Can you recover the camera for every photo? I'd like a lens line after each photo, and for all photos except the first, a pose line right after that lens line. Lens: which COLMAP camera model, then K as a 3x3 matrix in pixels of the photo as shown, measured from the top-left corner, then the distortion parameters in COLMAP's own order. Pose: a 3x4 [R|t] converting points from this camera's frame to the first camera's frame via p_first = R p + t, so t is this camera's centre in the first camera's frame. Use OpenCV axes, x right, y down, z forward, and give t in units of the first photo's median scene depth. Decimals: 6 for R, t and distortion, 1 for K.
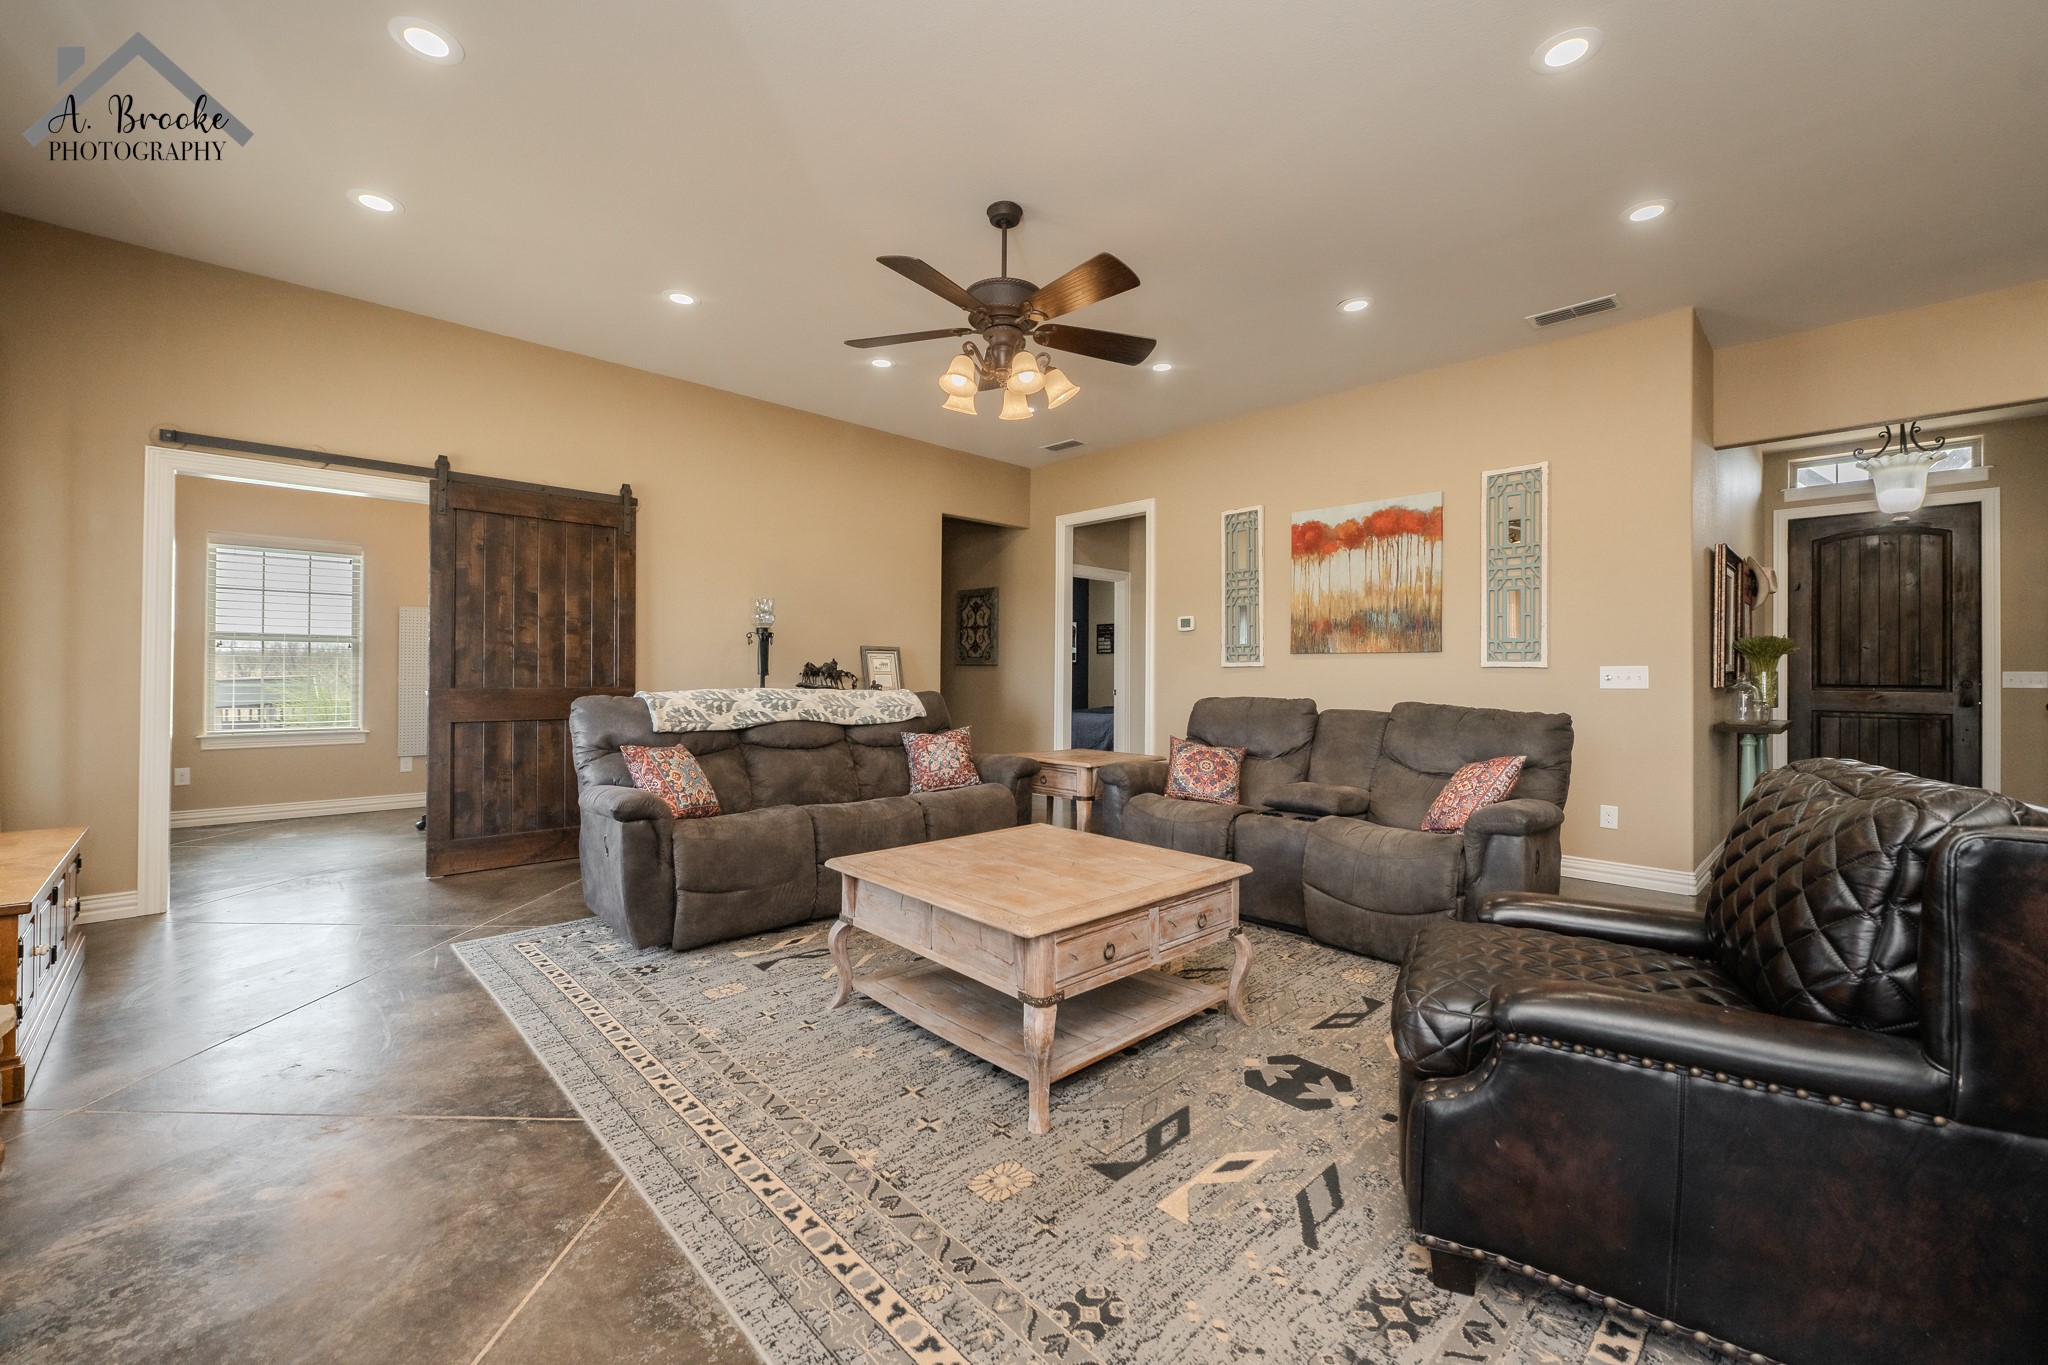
lens RADIAL K [[822.3, 0, 1015.6], [0, 822.3, 664.1], [0, 0, 1]] dist [-0.006867, -0.000918]
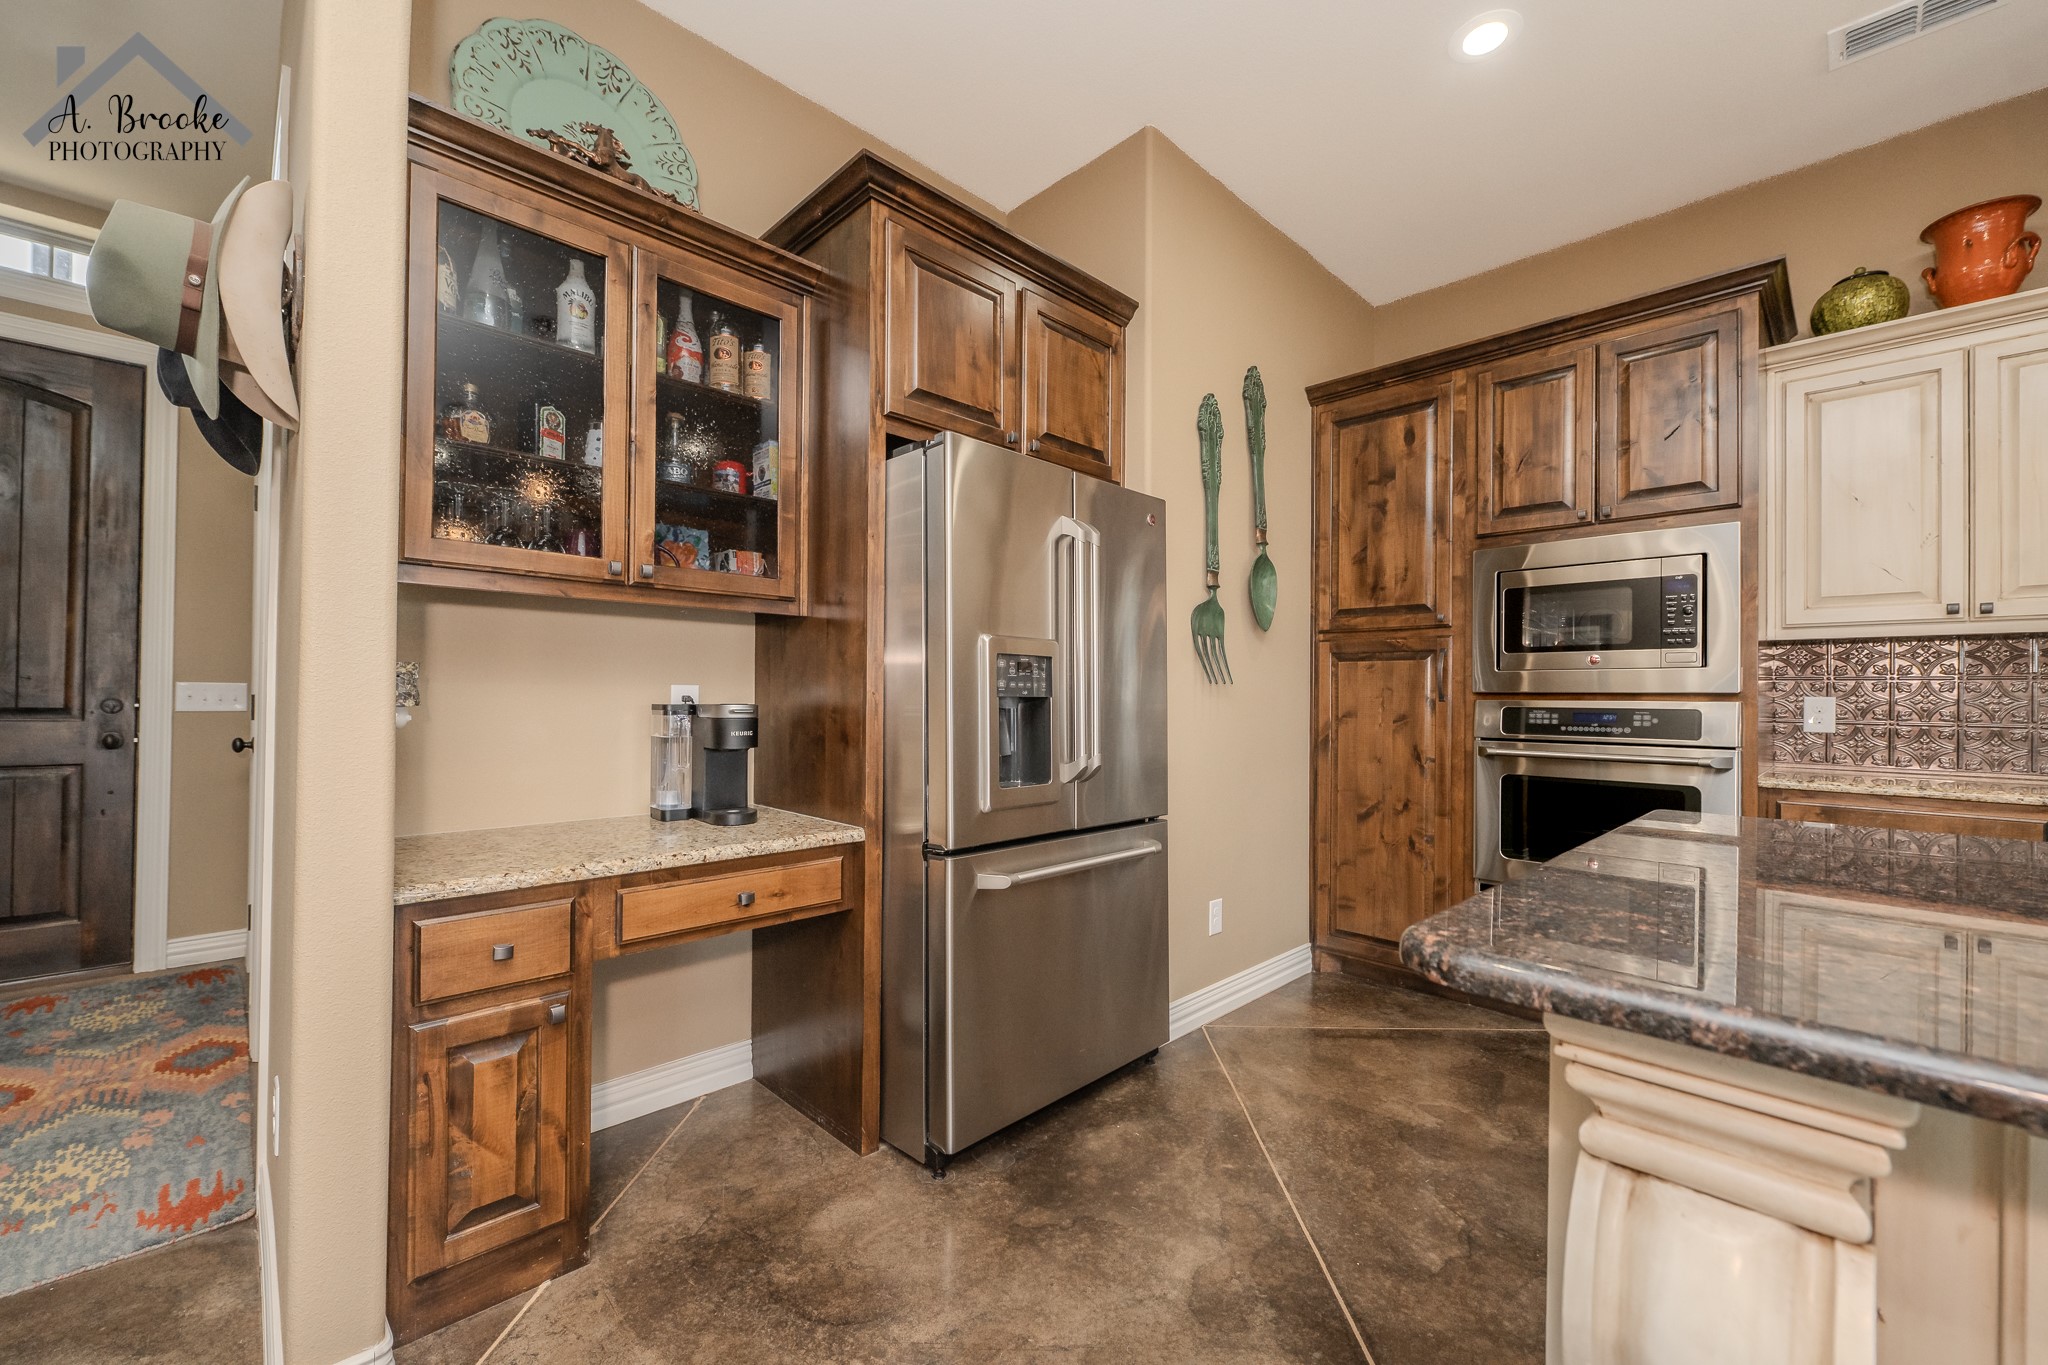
lens RADIAL K [[822.3, 0, 1028.7], [0, 822.3, 691.7], [0, 0, 1]] dist [-0.006867, -0.000918]
pose [[-0.012974, 0.000475, 0.999916, 0.780556], [-0.022853, 0.999739, -0.000771, 0.003594], [-0.999655, -0.022861, -0.012959, 0.508852]]
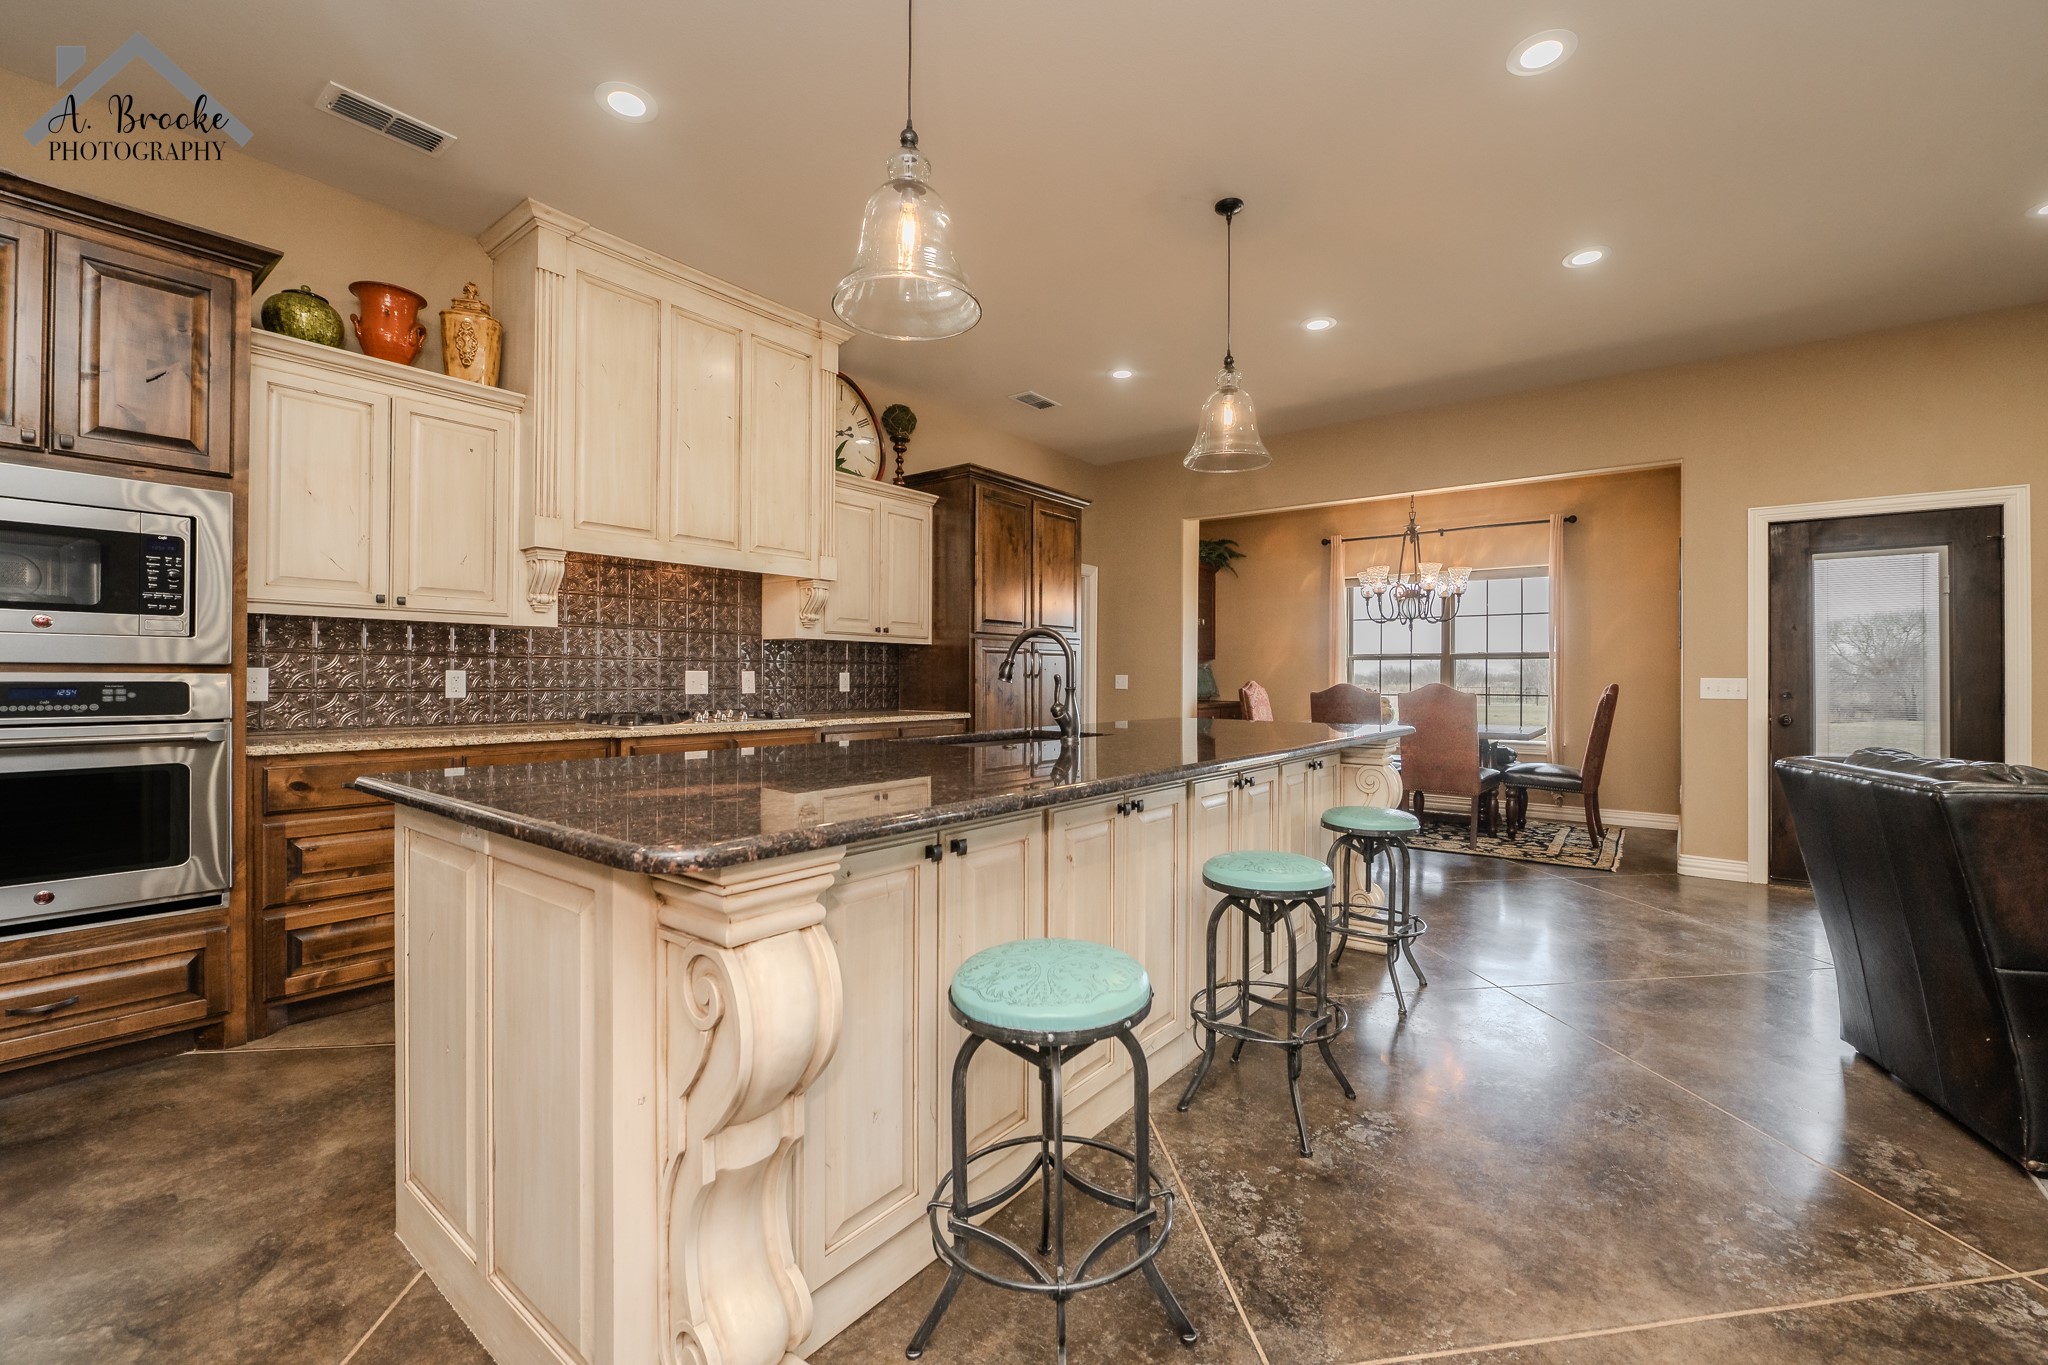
lens RADIAL K [[822.3, 0, 1052.0], [0, 822.3, 678.5], [0, 0, 1]] dist [-0.006867, -0.000918]
pose [[-0.987385, -0.009541, -0.158050, 0.855828], [-0.007699, 0.999895, -0.012260, 0.004969], [0.158150, -0.010889, -0.987355, 0.640402]]
